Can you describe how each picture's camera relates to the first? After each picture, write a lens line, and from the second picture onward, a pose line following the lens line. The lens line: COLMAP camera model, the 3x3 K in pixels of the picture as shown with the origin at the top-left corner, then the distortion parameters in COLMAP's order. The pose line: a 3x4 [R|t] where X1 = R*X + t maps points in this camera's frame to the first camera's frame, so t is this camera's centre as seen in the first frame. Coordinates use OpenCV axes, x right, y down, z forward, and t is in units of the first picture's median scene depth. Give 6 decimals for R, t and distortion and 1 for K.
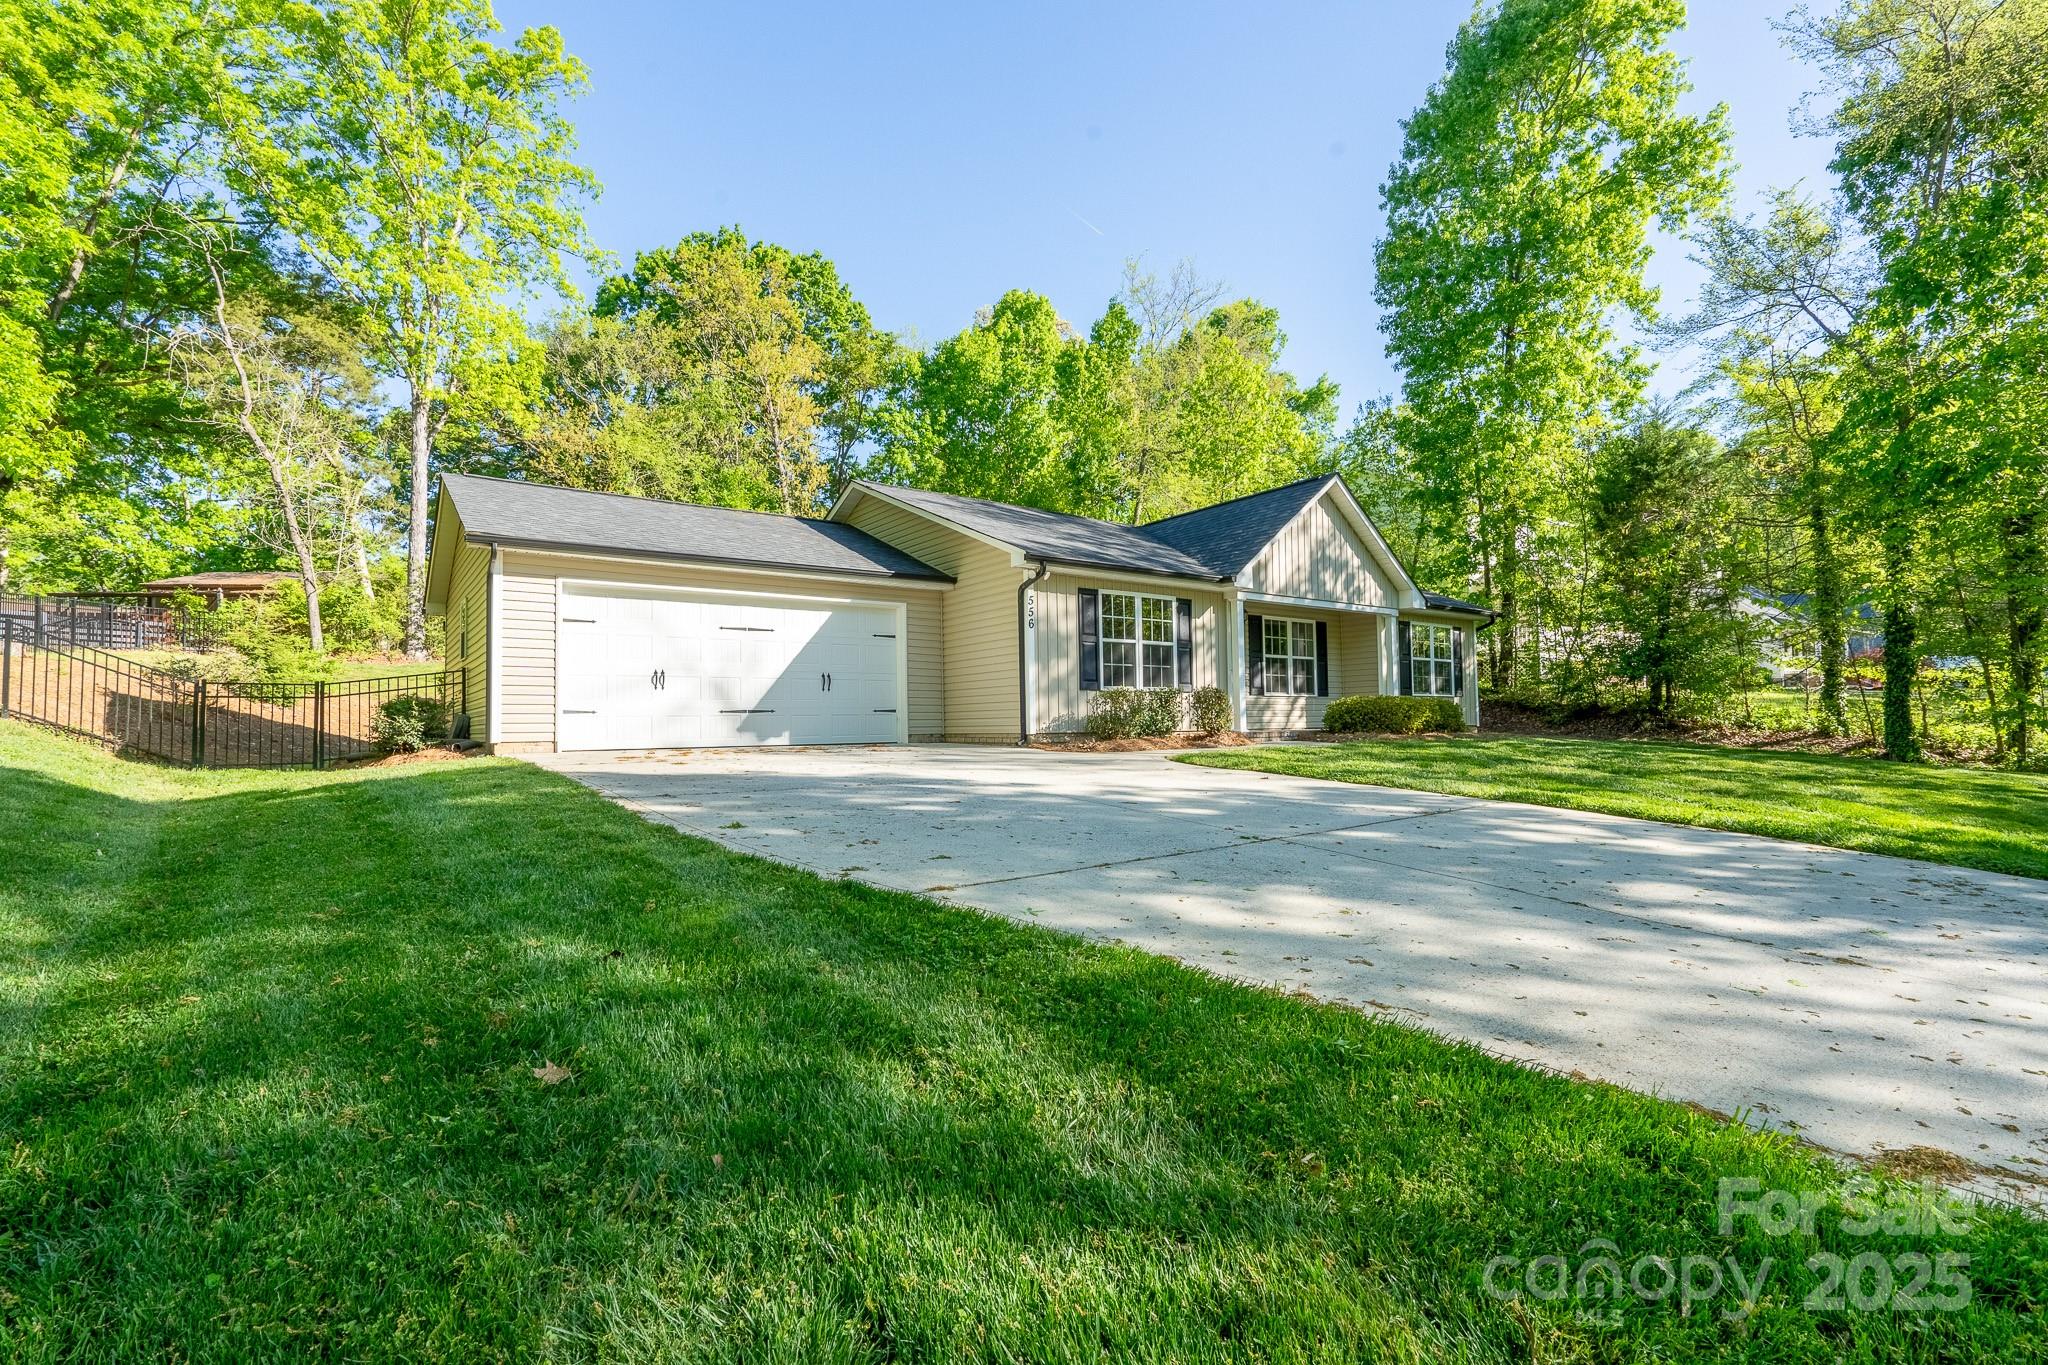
lens RADIAL K [[921.8, 0, 1014.2], [0, 921.8, 695.8], [0, 0, 1]] dist [-0.001896, -0.000299]
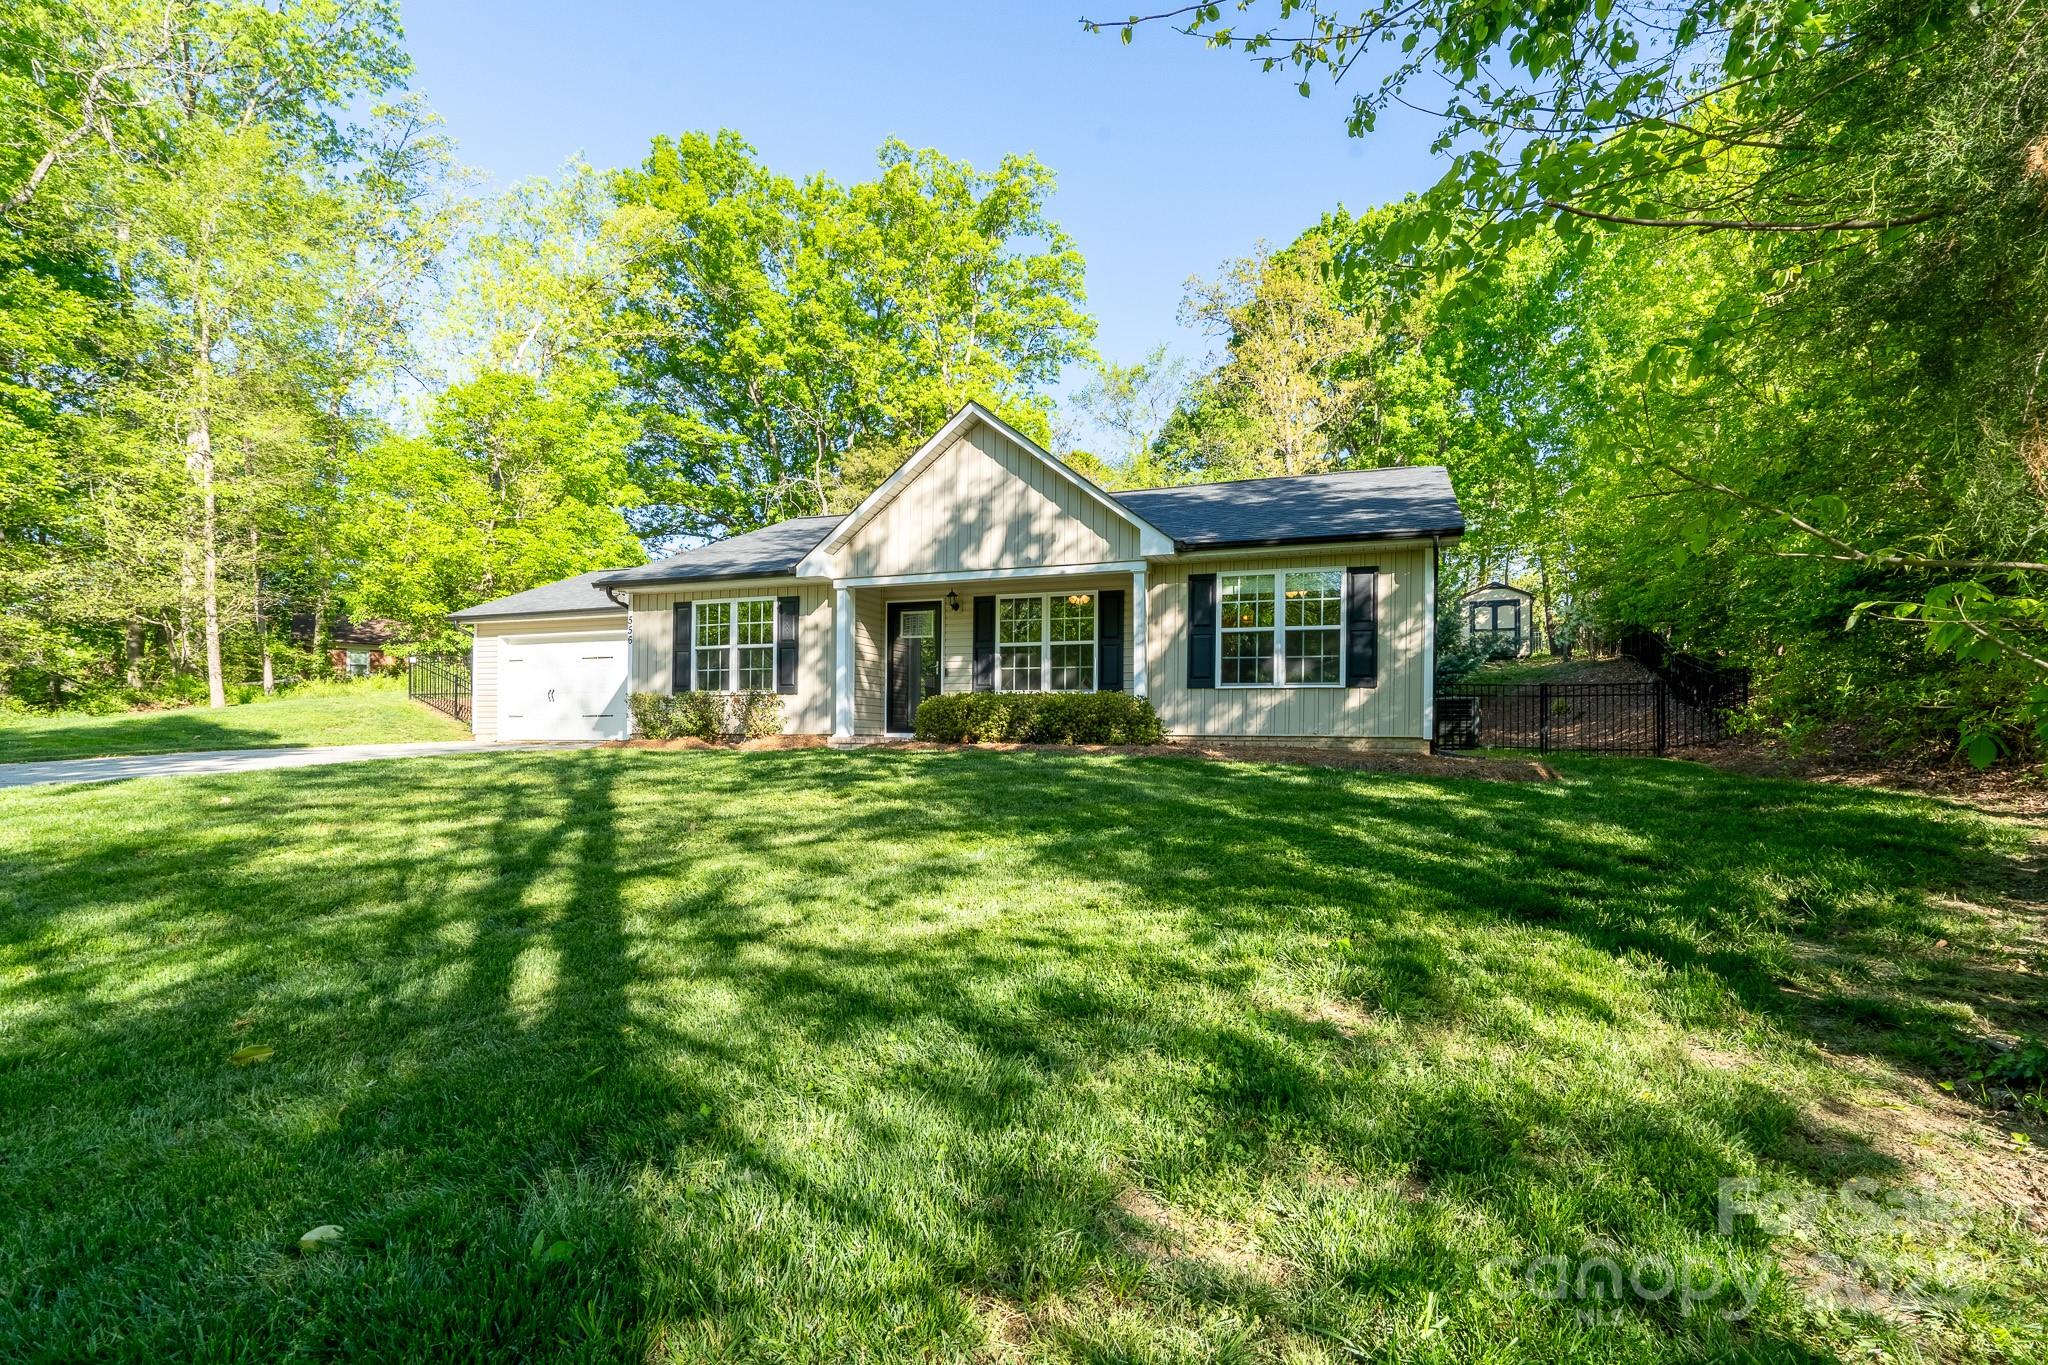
lens RADIAL K [[949.4, 0, 1015.7], [0, 949.4, 687.3], [0, 0, 1]] dist [-0.001536, 0.000129]
pose [[0.545634, -0.025458, -0.837637, 0.982794], [0.013817, 0.999676, -0.021382, 0.010710], [0.837910, 0.000093, 0.545809, 0.570945]]
